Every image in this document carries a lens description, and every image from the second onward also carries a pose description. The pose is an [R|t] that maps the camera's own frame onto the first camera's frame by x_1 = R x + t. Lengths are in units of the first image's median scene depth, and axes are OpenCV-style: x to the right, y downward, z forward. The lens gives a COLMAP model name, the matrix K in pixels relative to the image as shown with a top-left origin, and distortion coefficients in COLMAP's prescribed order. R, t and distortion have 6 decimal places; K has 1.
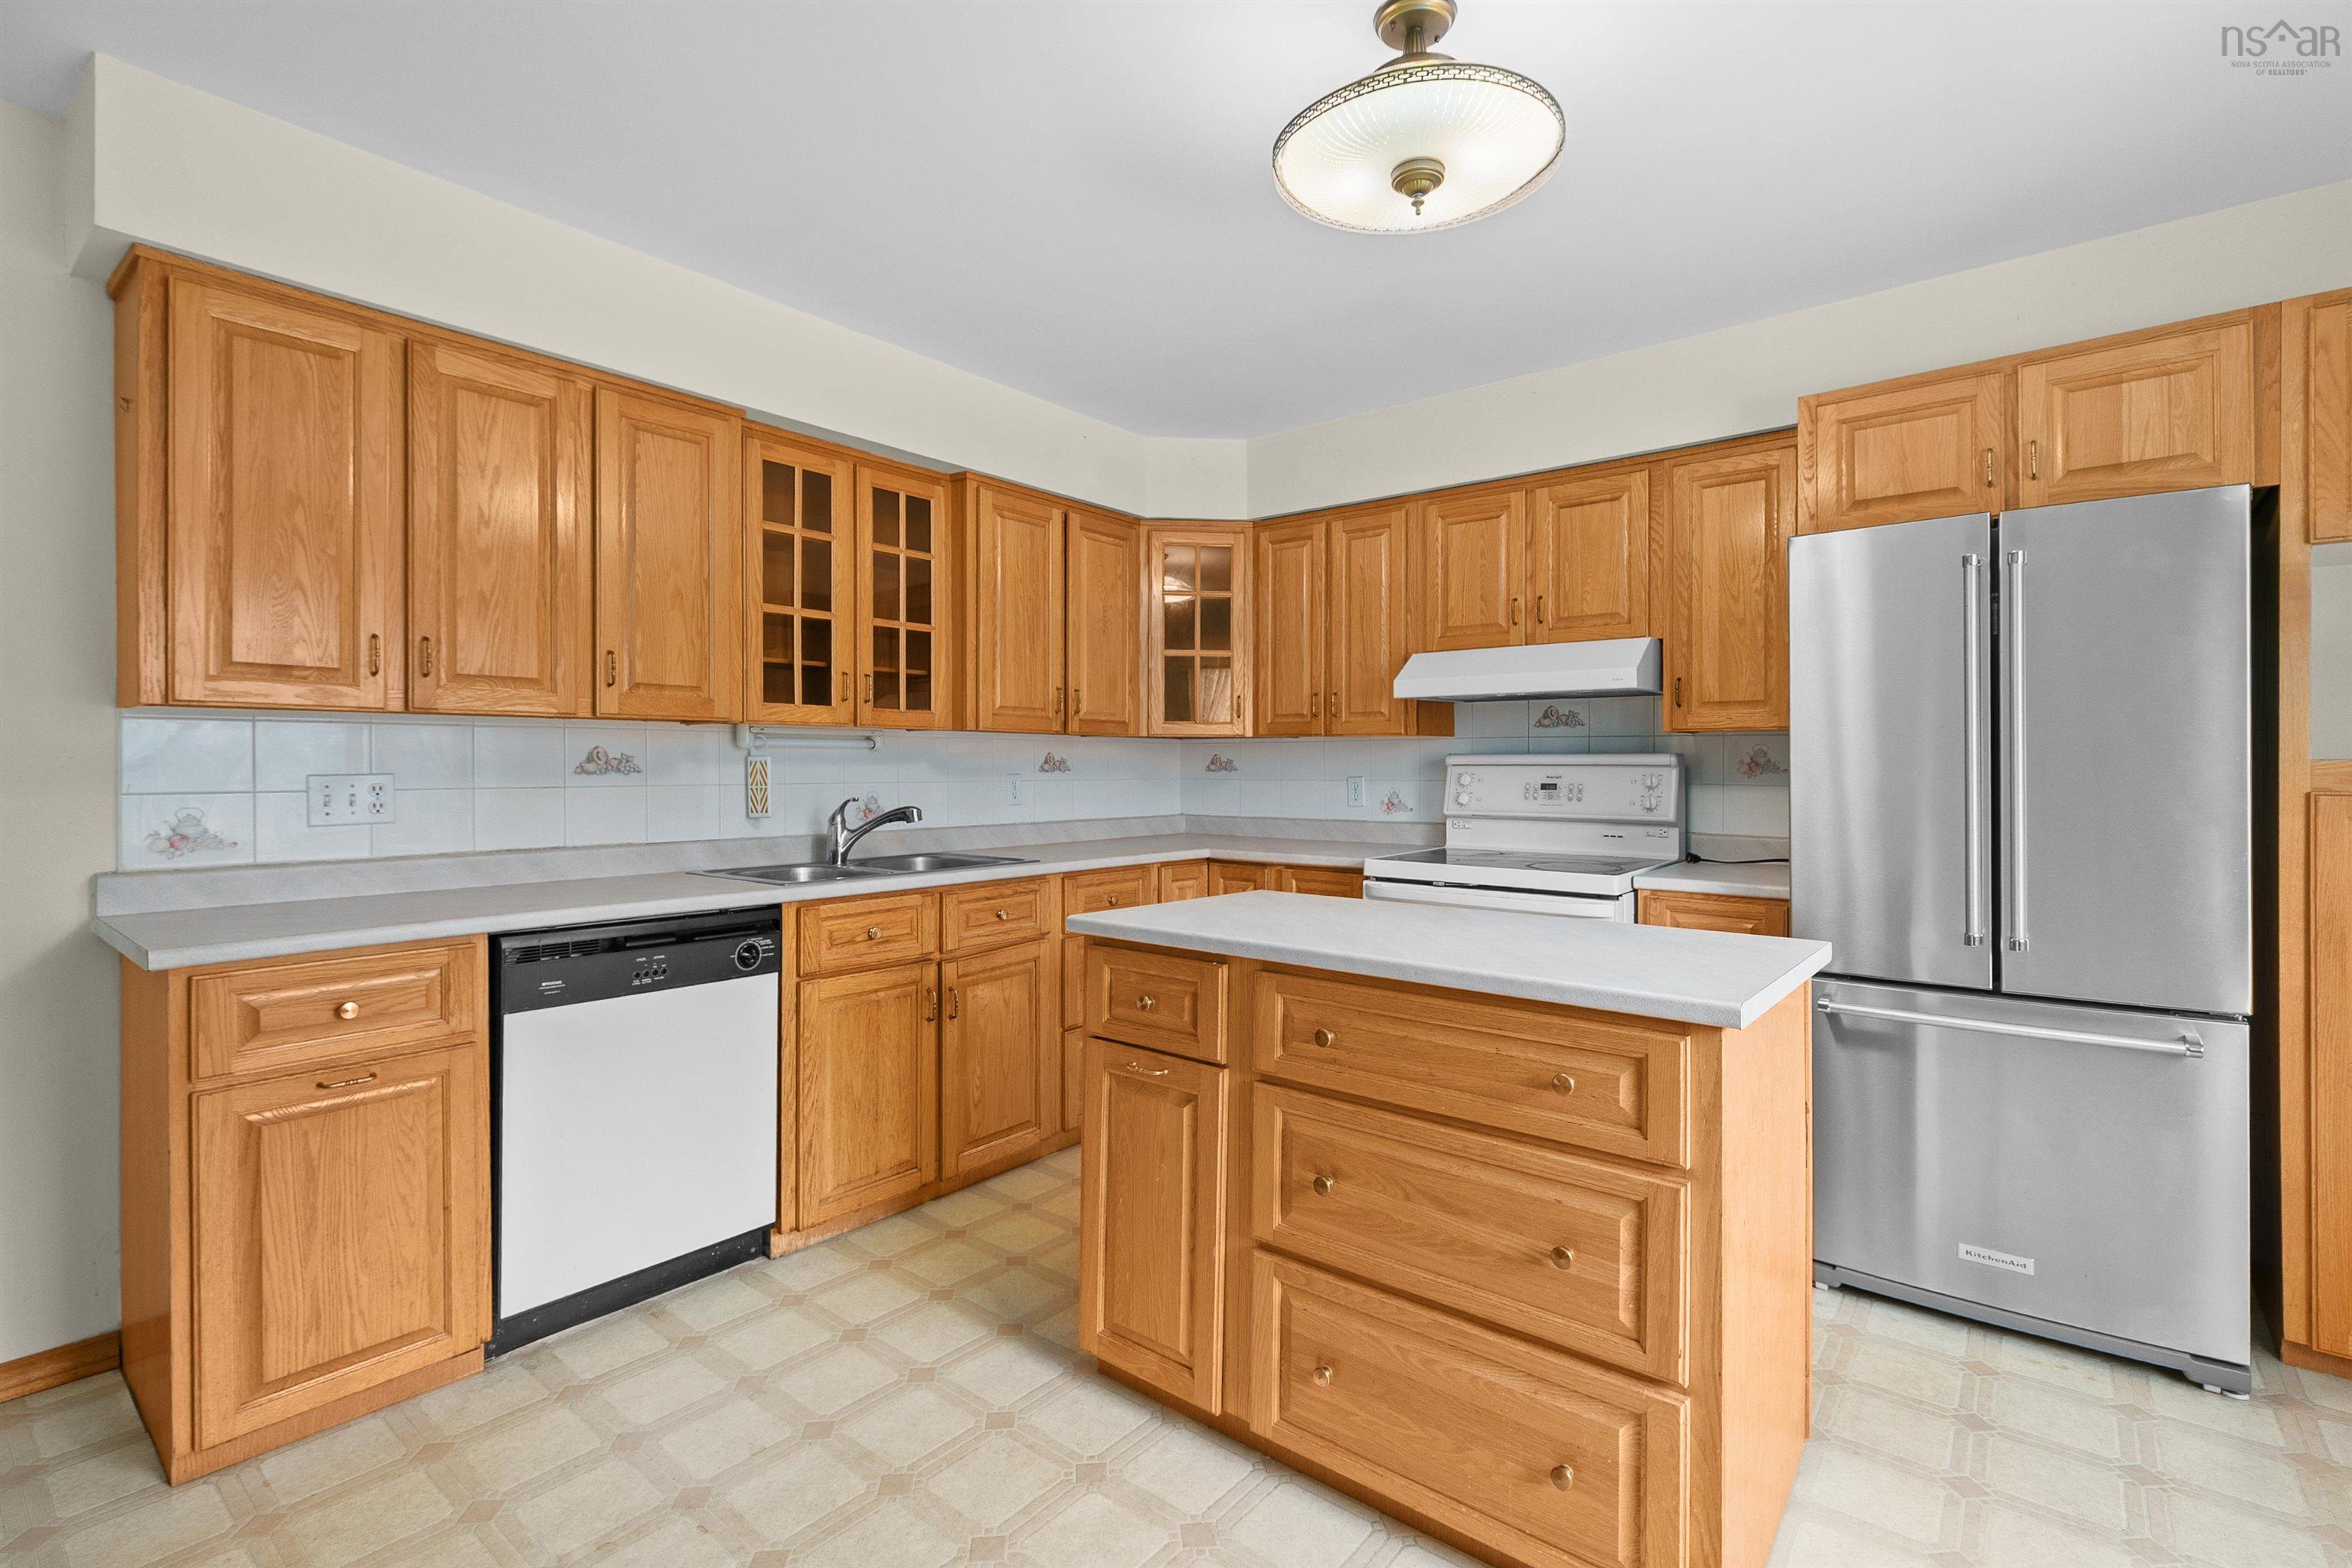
lens RADIAL K [[1040.1, 0, 1162.2], [0, 1040.1, 775.5], [0, 0, 1]] dist [0.007654, 0.000112]
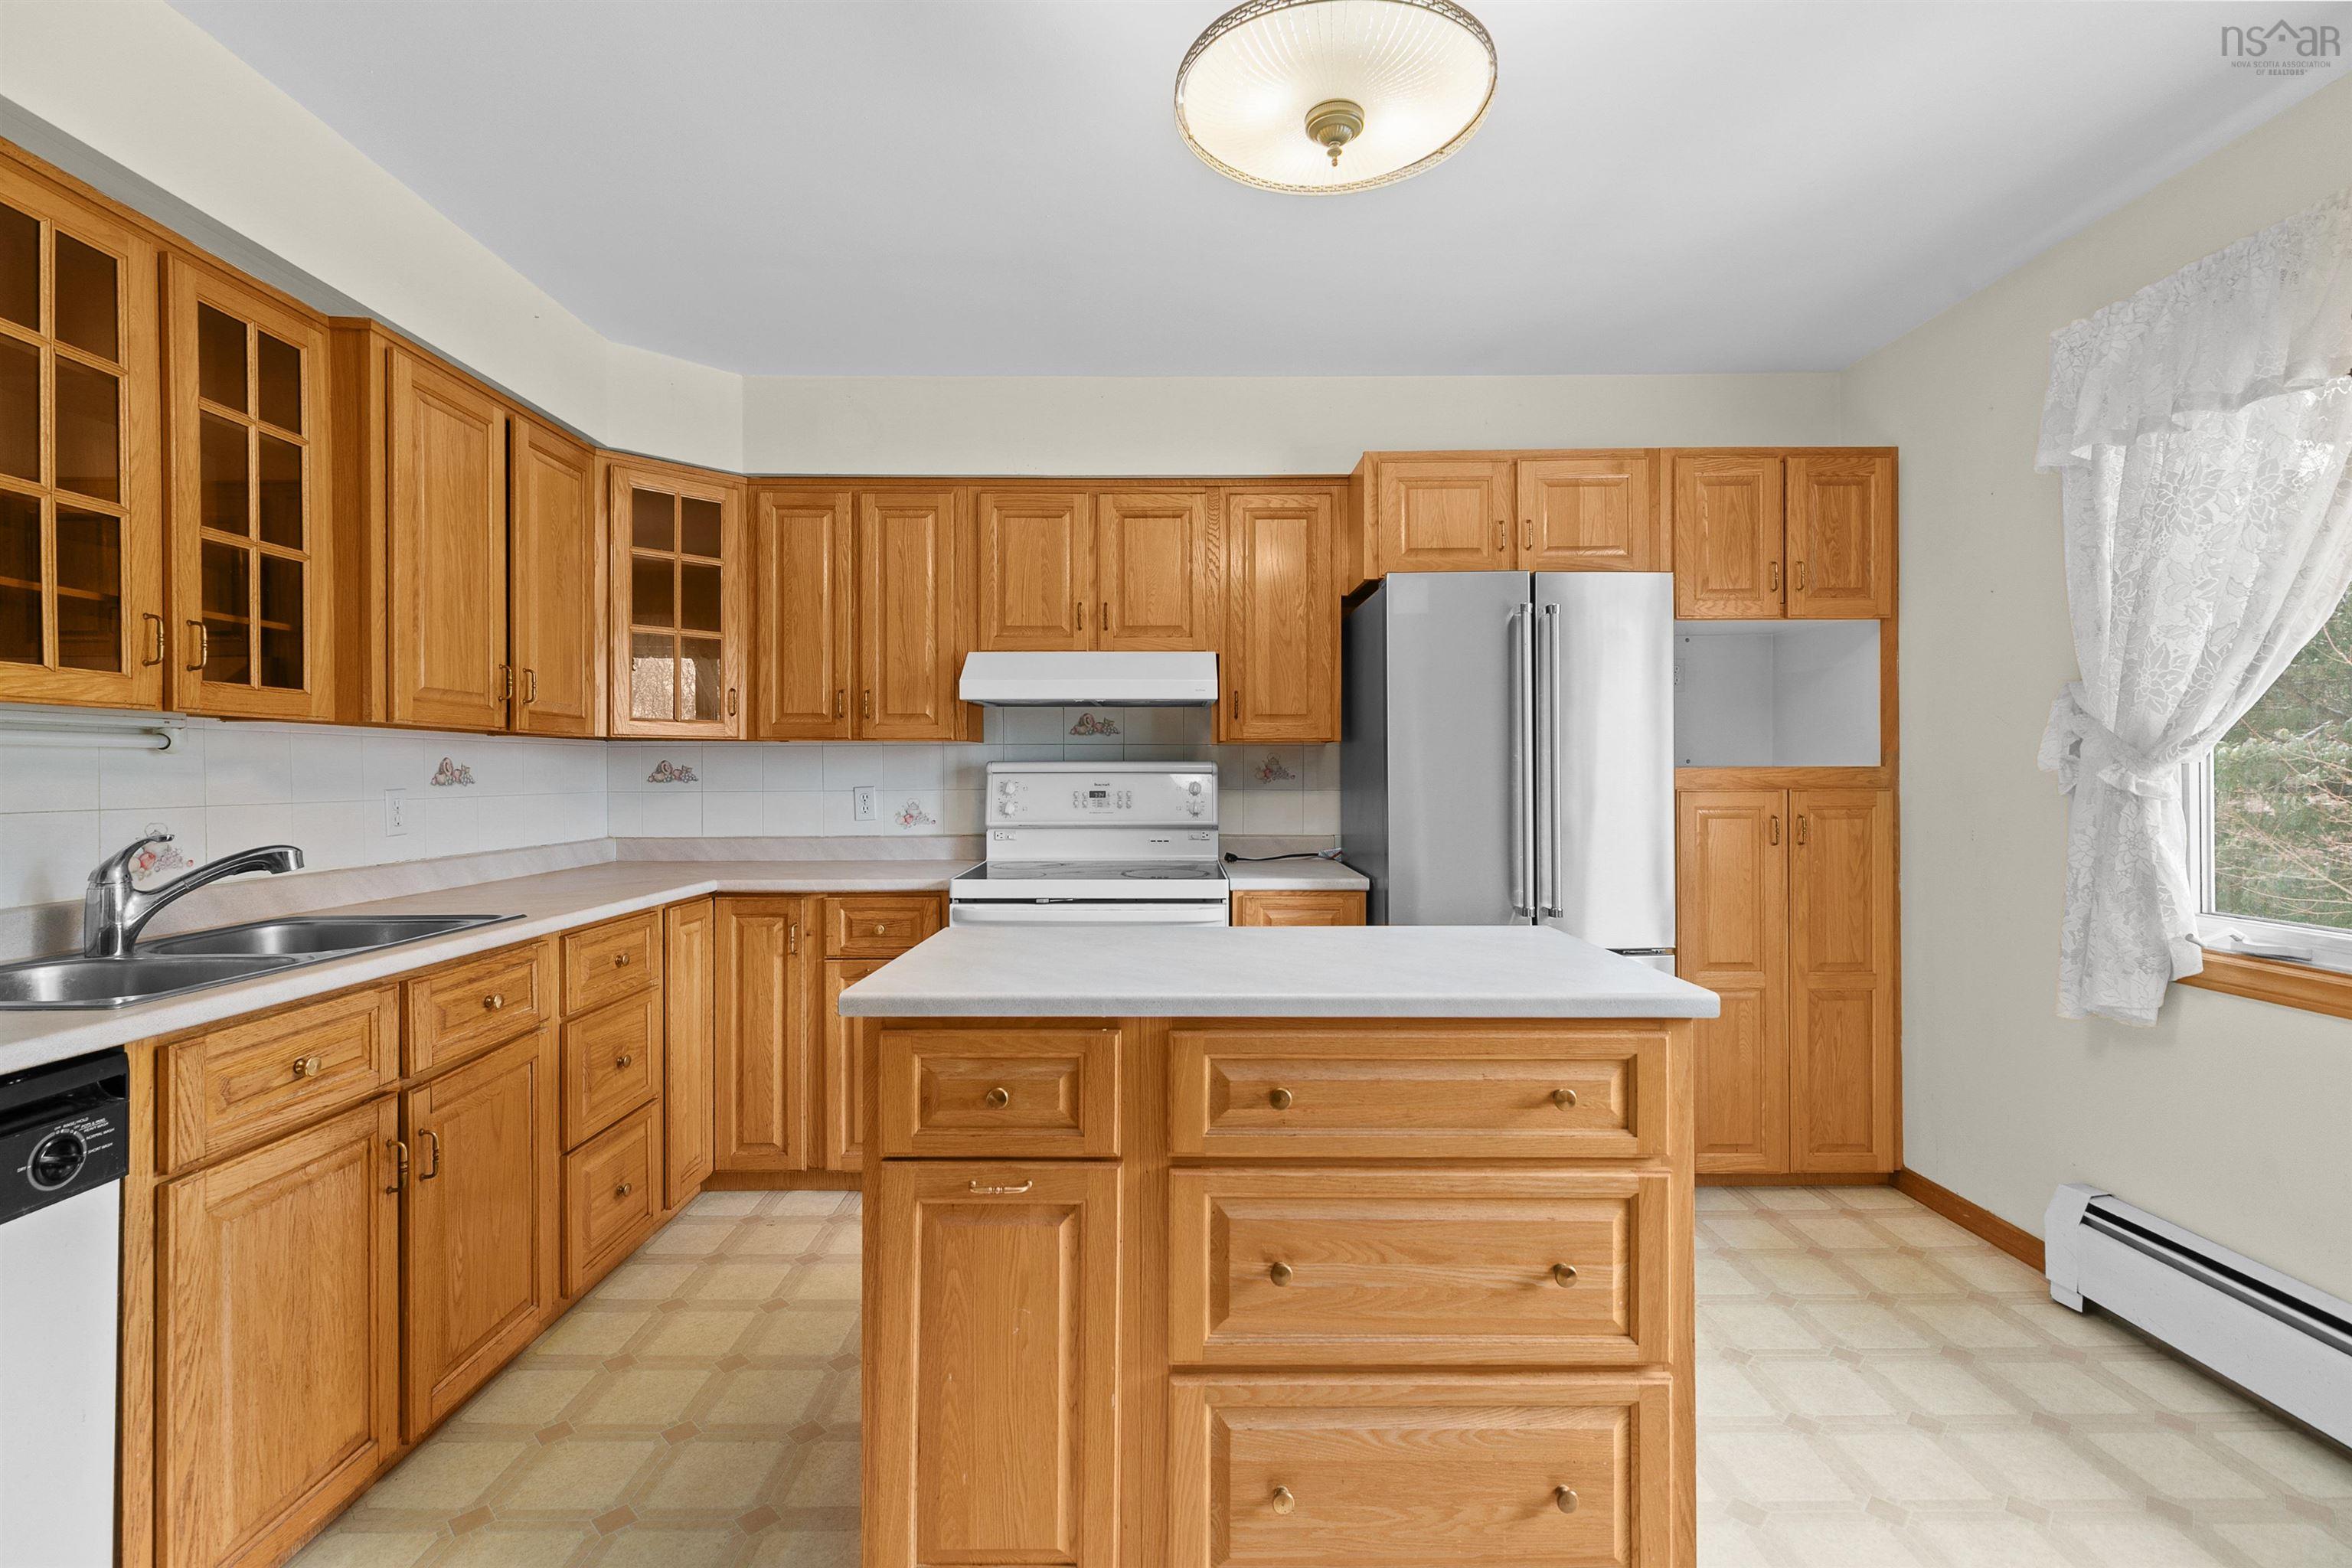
lens RADIAL K [[1040.1, 0, 1162.2], [0, 1040.1, 775.5], [0, 0, 1]] dist [0.007654, 0.000112]
pose [[0.777128, -0.006009, 0.629314, -0.241300], [0.009694, 0.999950, -0.002422, -0.004958], [-0.629268, 0.007982, 0.777147, 0.214964]]
